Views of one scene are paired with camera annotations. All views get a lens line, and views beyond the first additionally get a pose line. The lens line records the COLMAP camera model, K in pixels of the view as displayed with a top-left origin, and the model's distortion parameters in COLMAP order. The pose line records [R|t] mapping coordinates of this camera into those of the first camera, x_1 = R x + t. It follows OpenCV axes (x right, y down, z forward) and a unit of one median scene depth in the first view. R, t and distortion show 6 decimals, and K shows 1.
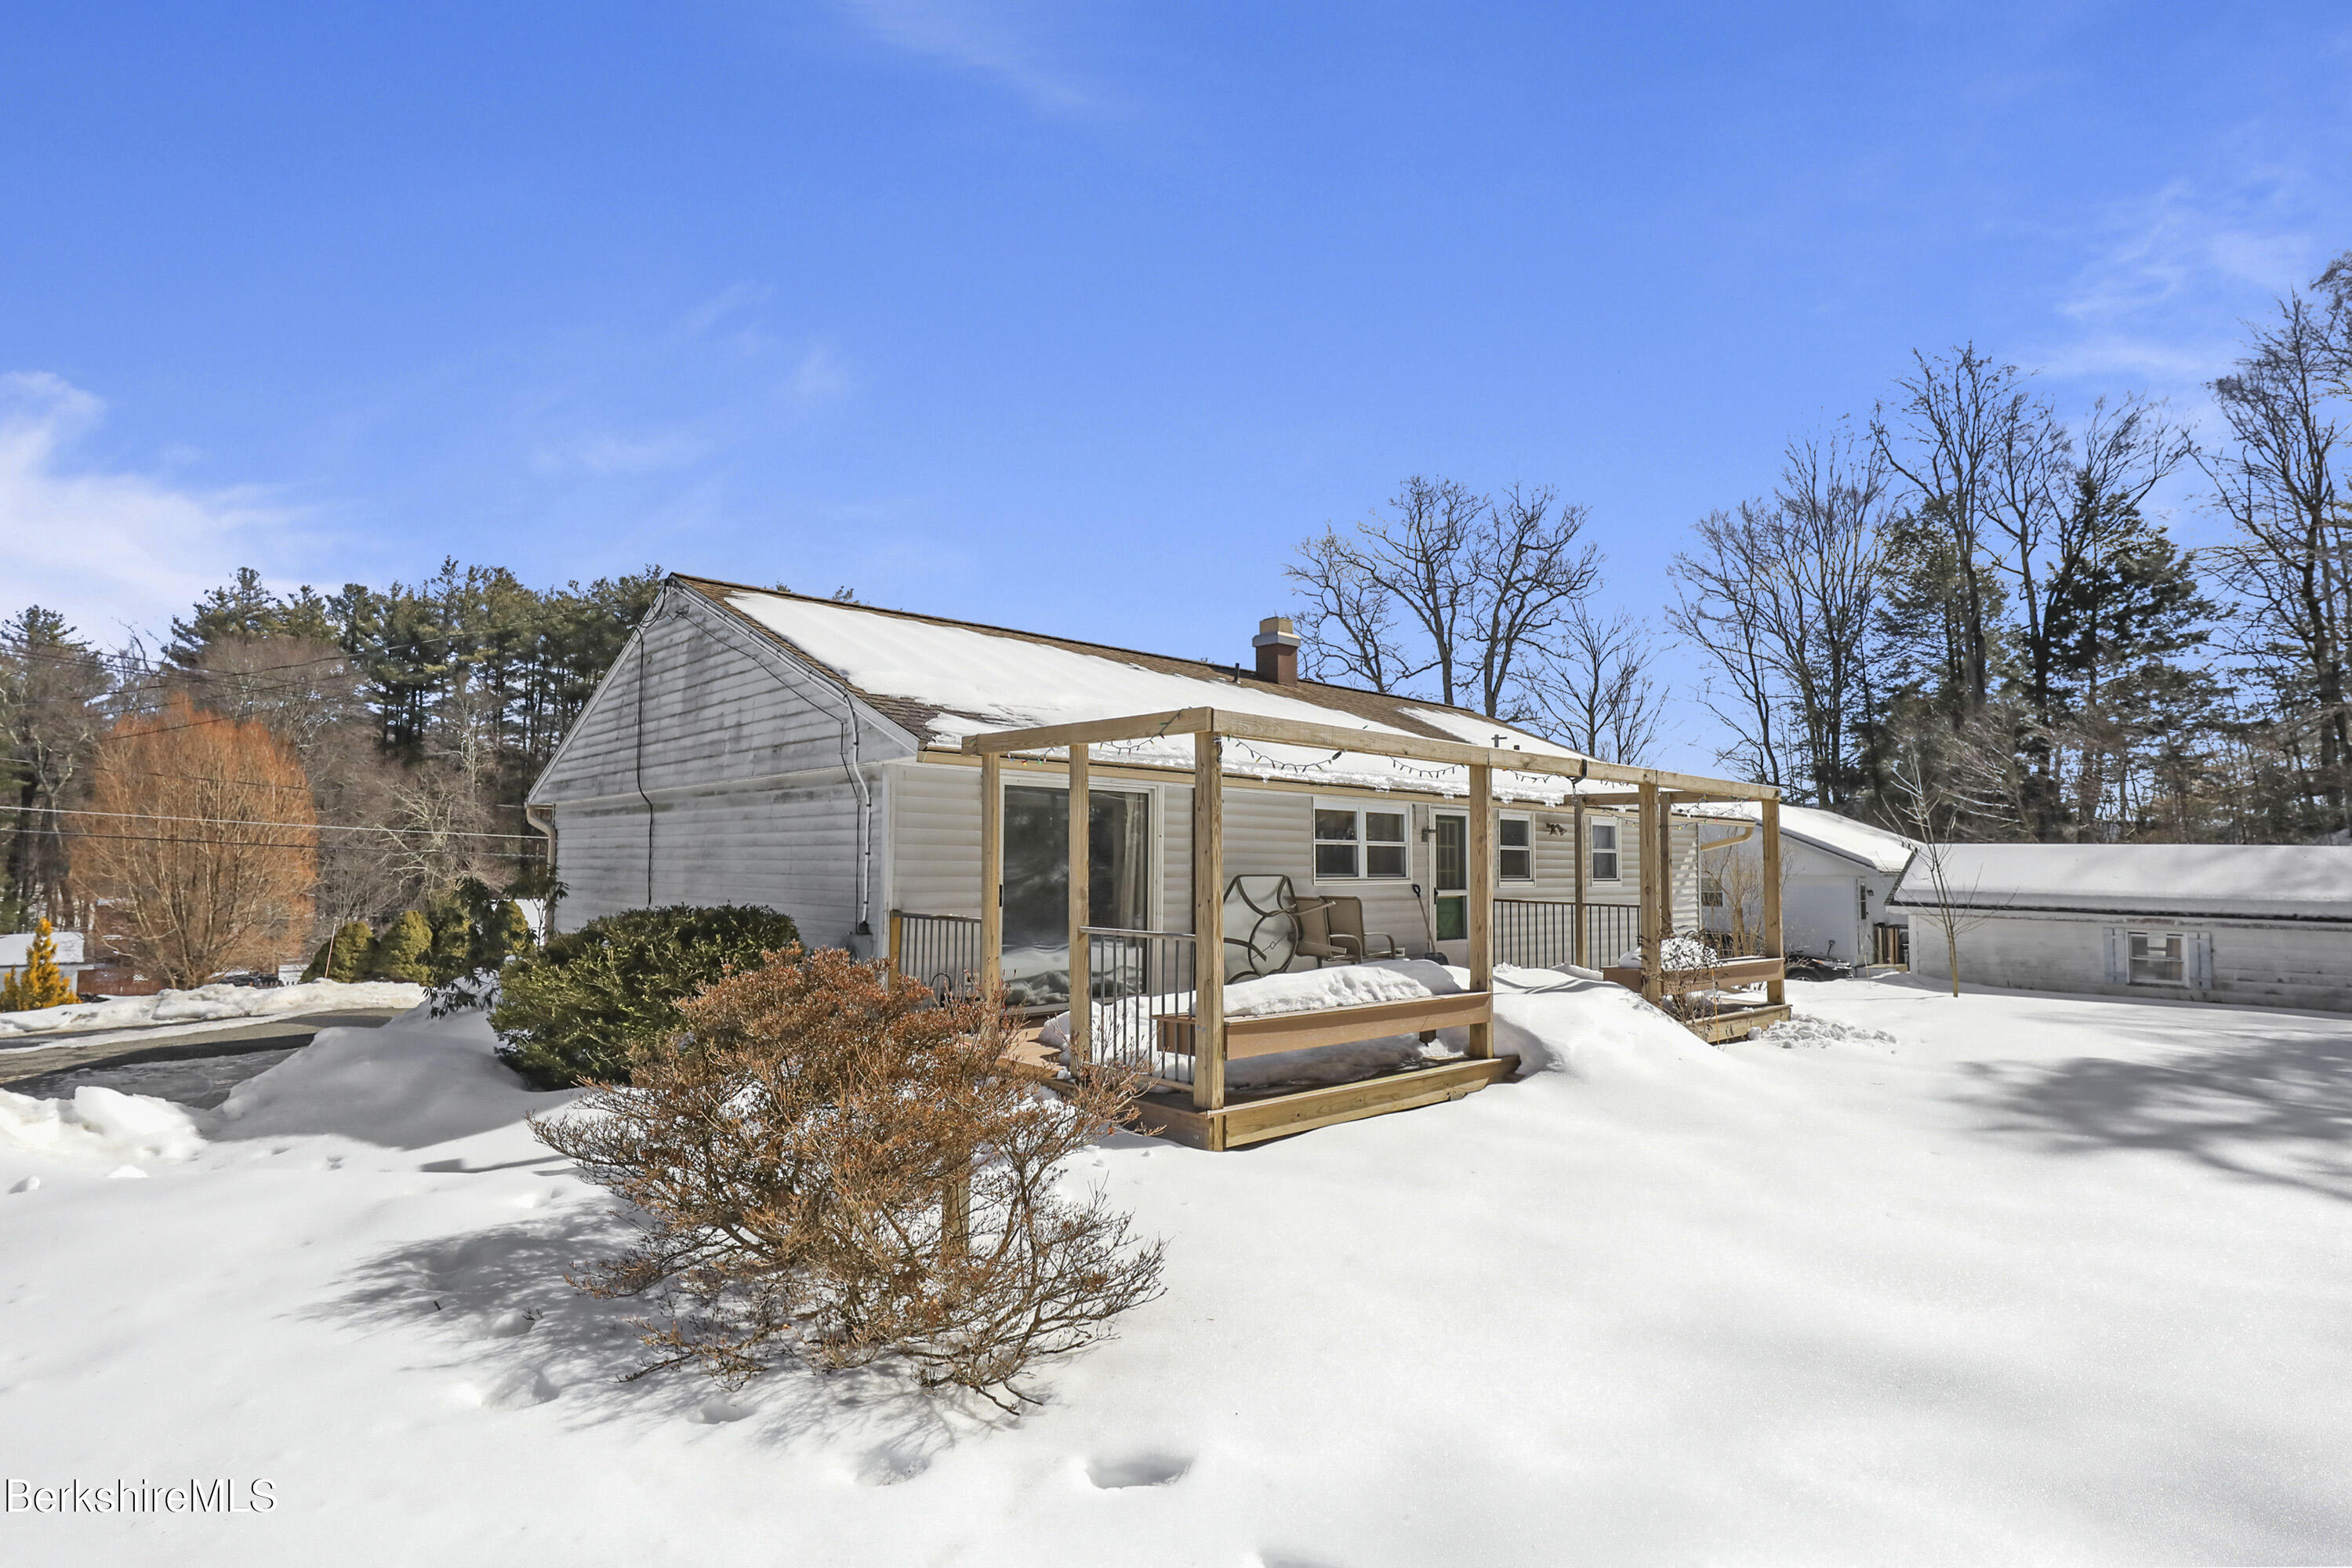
lens RADIAL K [[1193.5, 0, 1178.0], [0, 1193.5, 780.1], [0, 0, 1]] dist [0.004679, -0.001972]
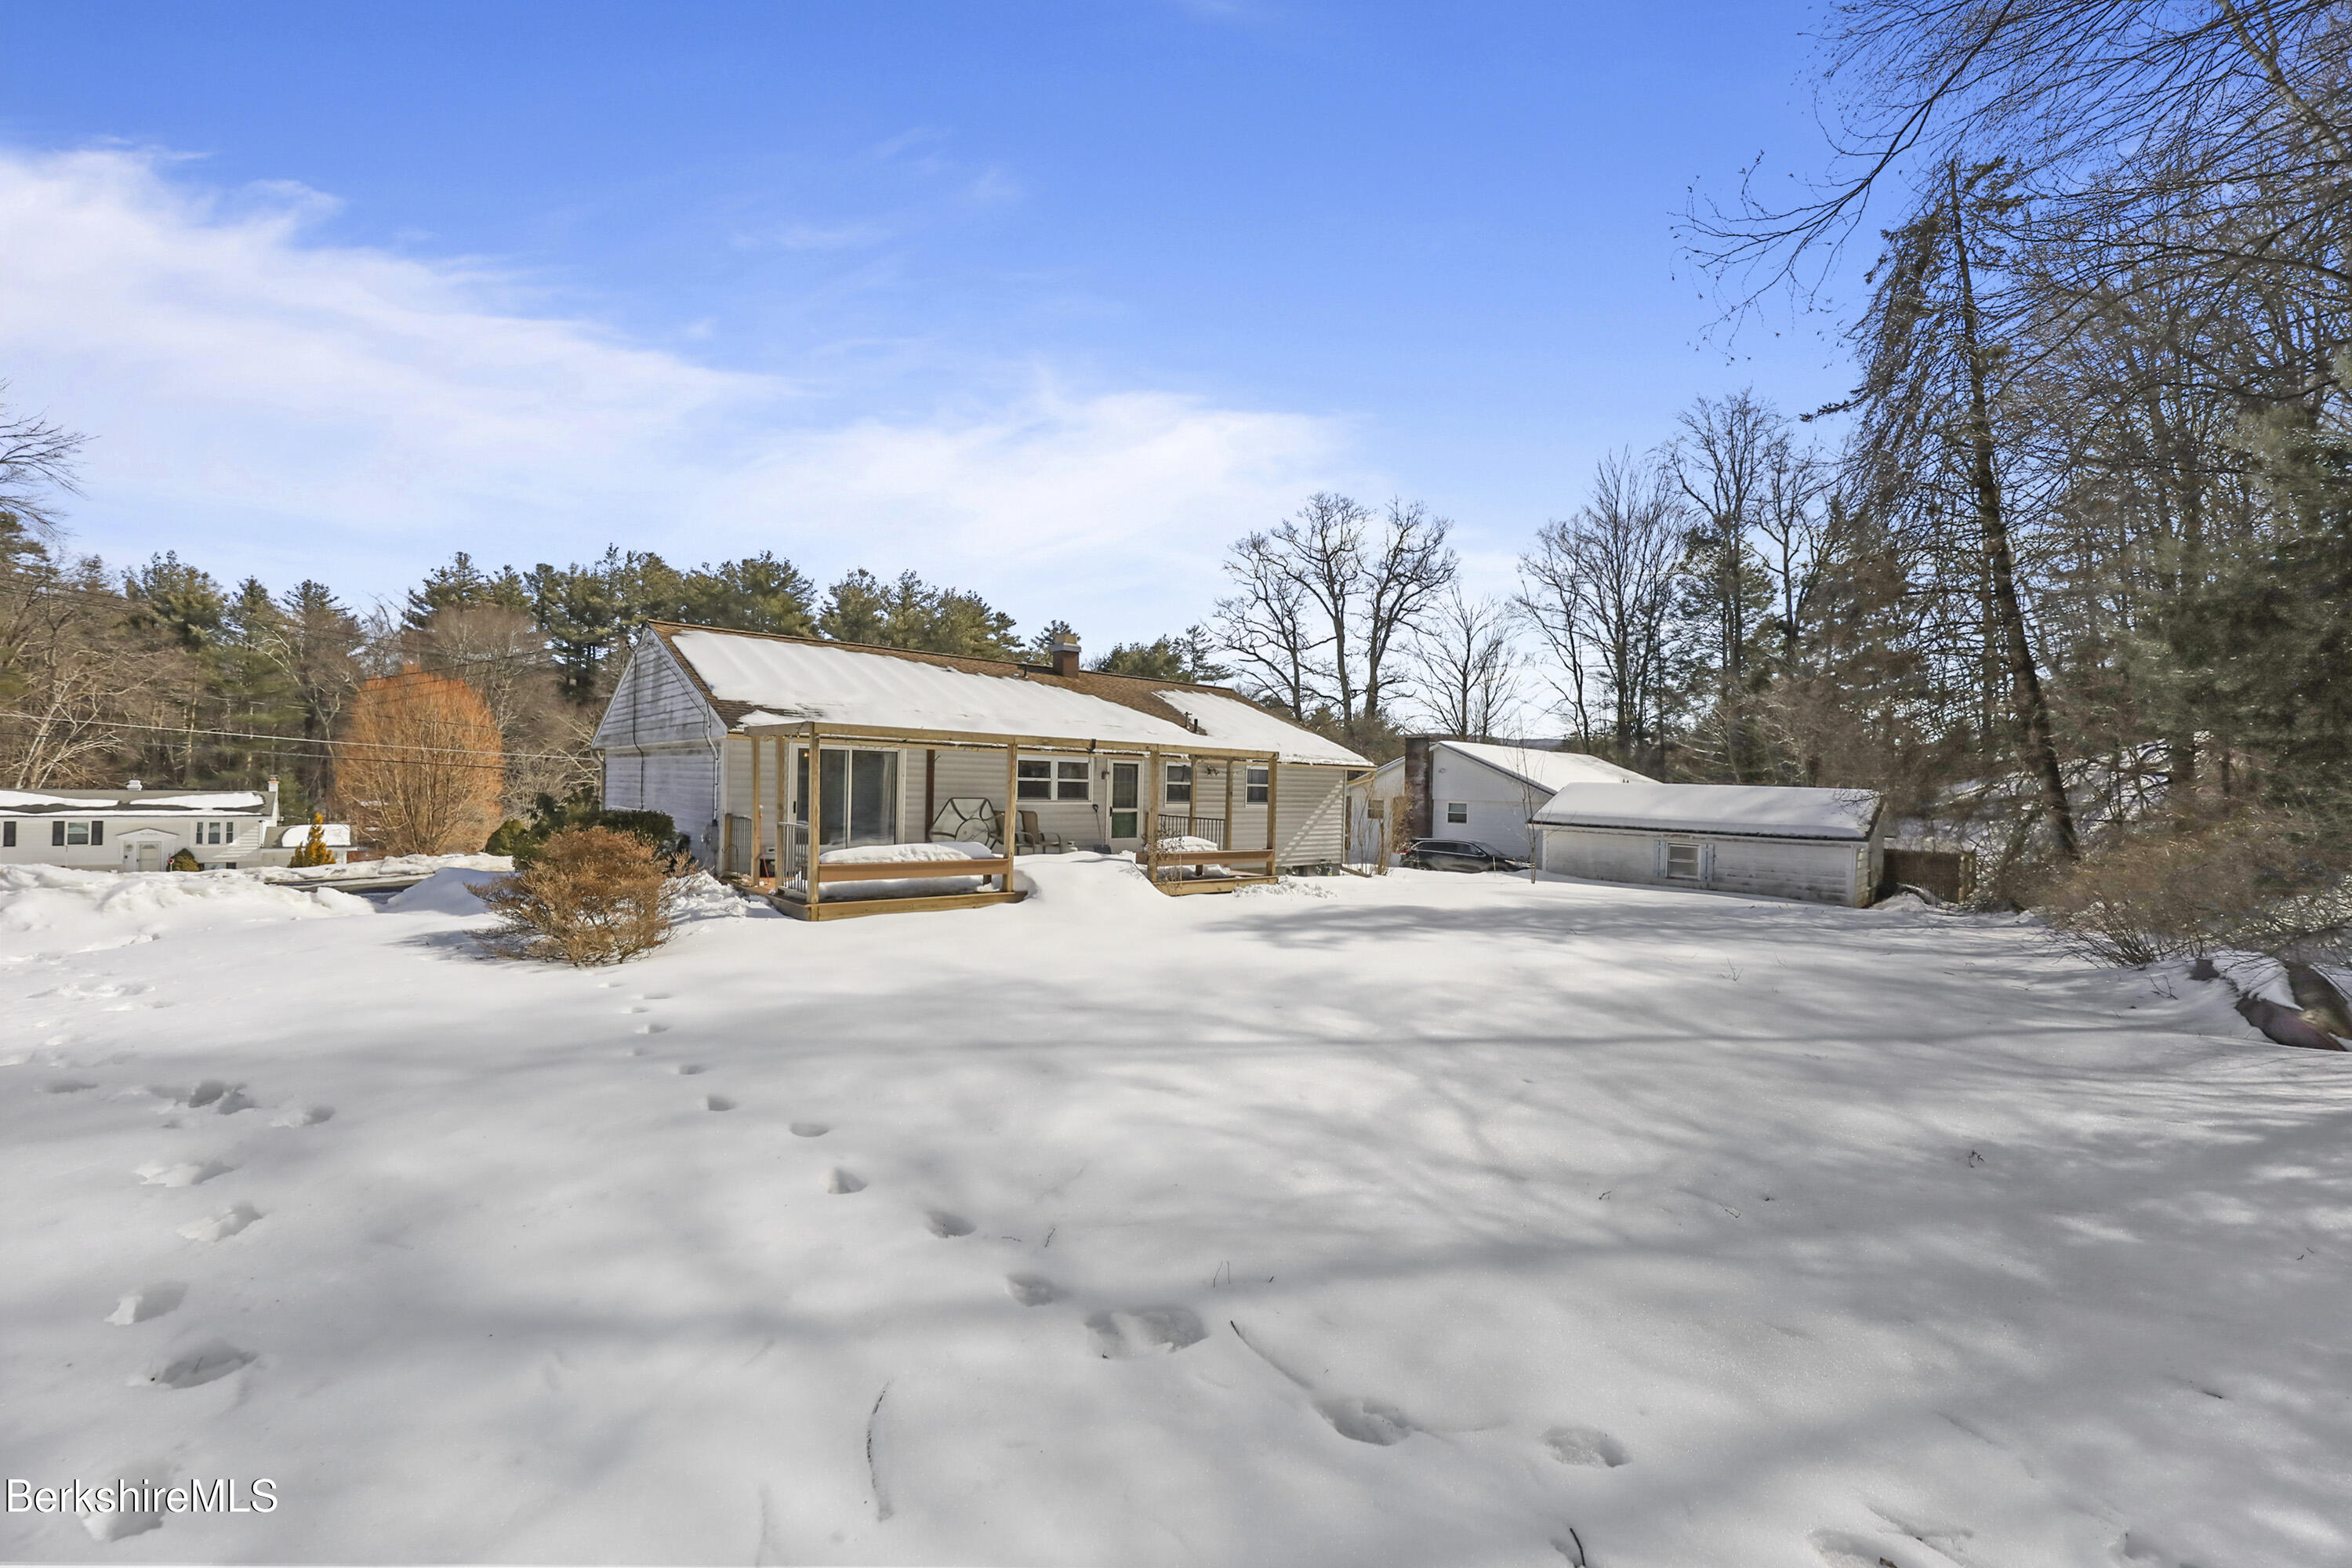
lens RADIAL K [[962.6, 0, 1172.0], [0, 962.6, 776.6], [0, 0, 1]] dist [0.002226, -0.002124]
pose [[0.999256, 0.013695, -0.036054, 0.079003], [-0.011481, 0.998077, 0.060907, -0.007933], [0.036819, -0.060448, 0.997492, -0.077597]]
